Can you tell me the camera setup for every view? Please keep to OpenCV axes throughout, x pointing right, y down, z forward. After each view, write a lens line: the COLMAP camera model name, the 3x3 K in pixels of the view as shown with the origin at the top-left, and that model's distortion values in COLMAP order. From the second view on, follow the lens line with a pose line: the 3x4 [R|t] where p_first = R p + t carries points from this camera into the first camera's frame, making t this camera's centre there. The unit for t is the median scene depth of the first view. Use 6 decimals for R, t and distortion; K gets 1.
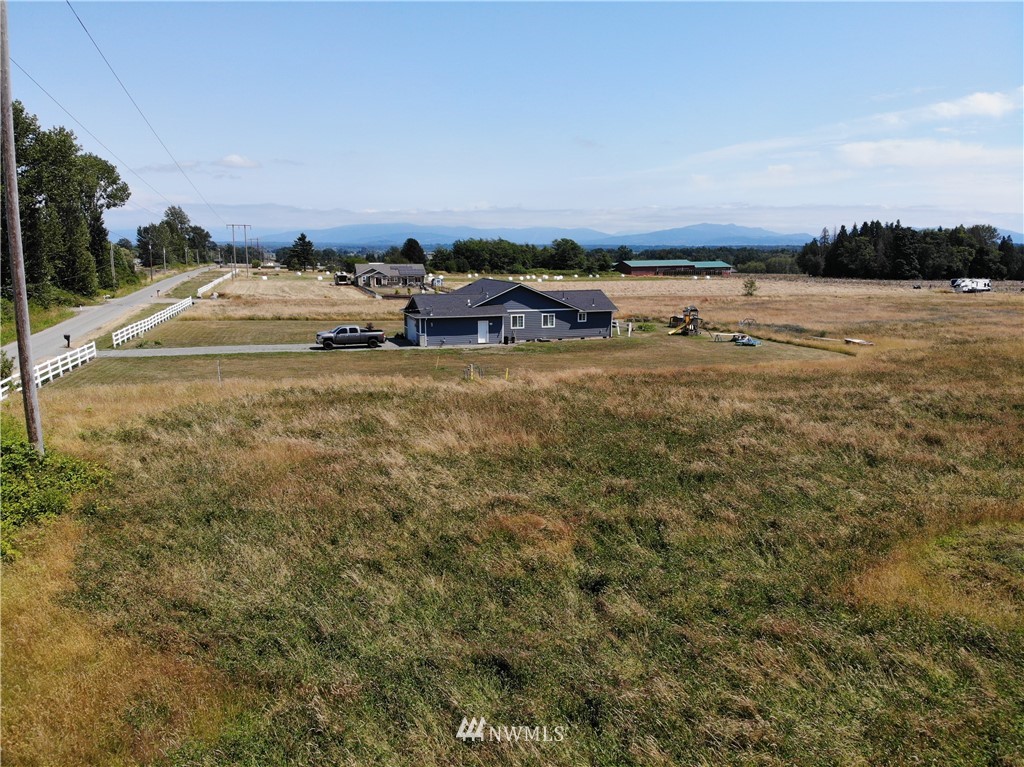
lens RADIAL K [[769.1, 0, 511.4], [0, 769.1, 370.1], [0, 0, 1]] dist [0.050878, -0.175912]
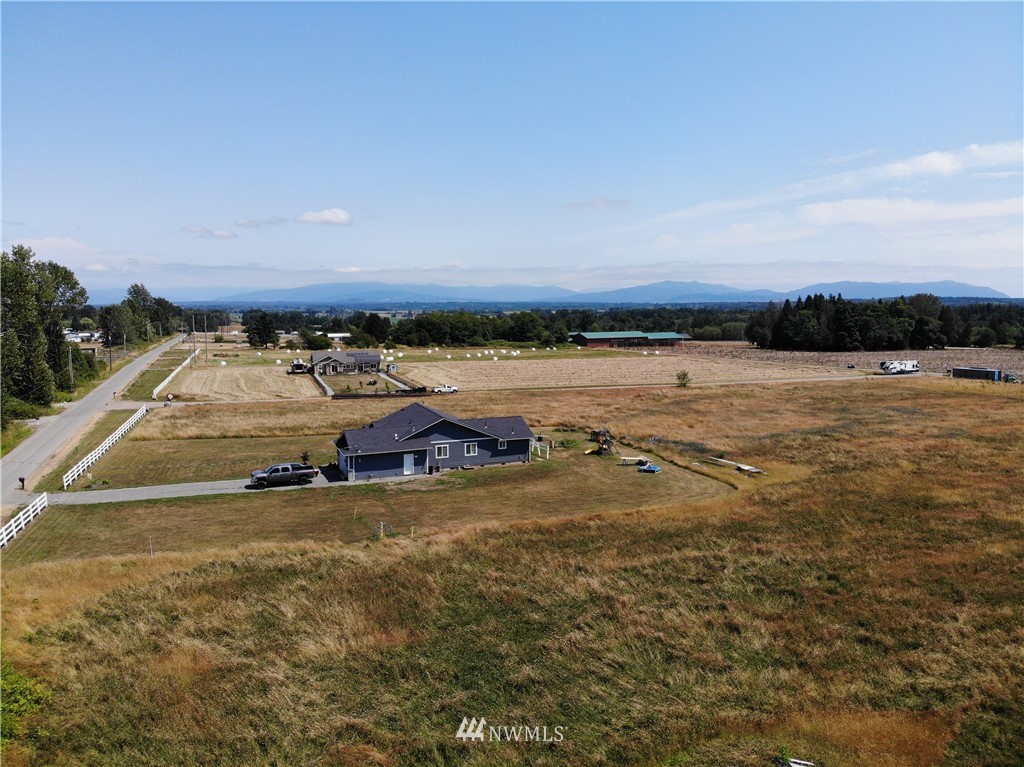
lens RADIAL K [[769.1, 0, 511.4], [0, 769.1, 370.1], [0, 0, 1]] dist [0.050878, -0.175912]
pose [[0.999171, -0.011196, 0.039137, 0.041199], [0.013994, 0.997308, -0.071975, -0.062426], [-0.038225, 0.072463, 0.996638, -0.062847]]
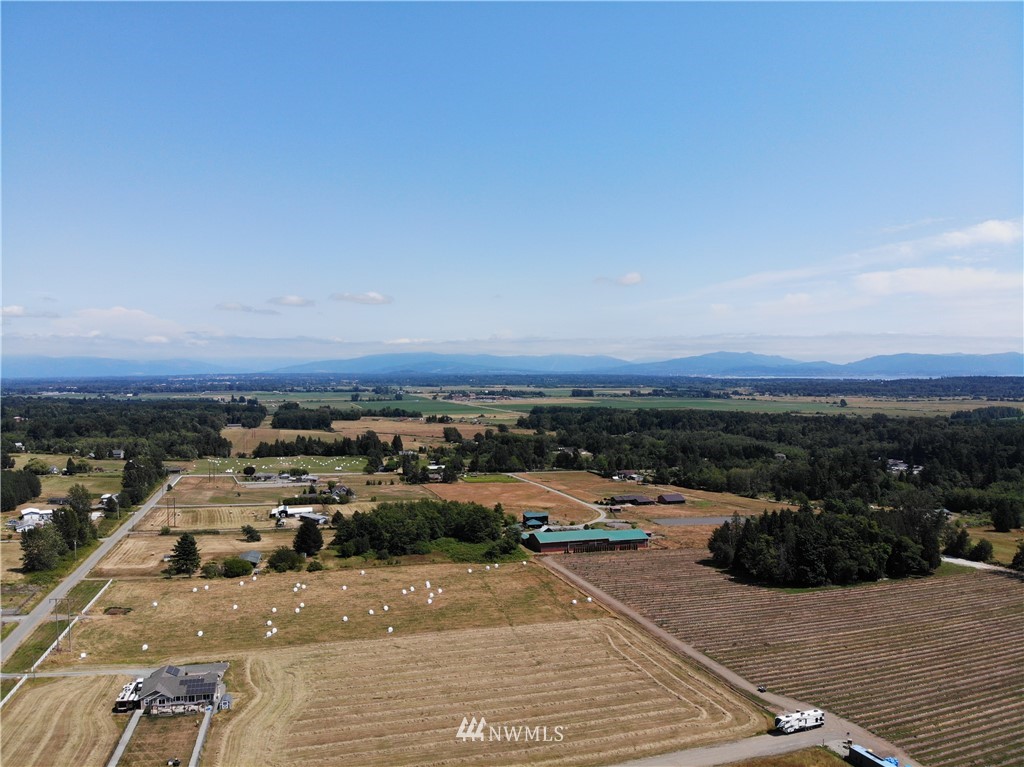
lens RADIAL K [[782.6, 0, 512.0], [0, 782.6, 383.5], [0, 0, 1]] dist [0.000826, -0.112414]
pose [[0.999353, -0.016070, -0.032162, 0.503412], [0.011532, 0.990560, -0.136597, -0.642875], [0.034054, 0.136138, 0.990104, 0.064833]]
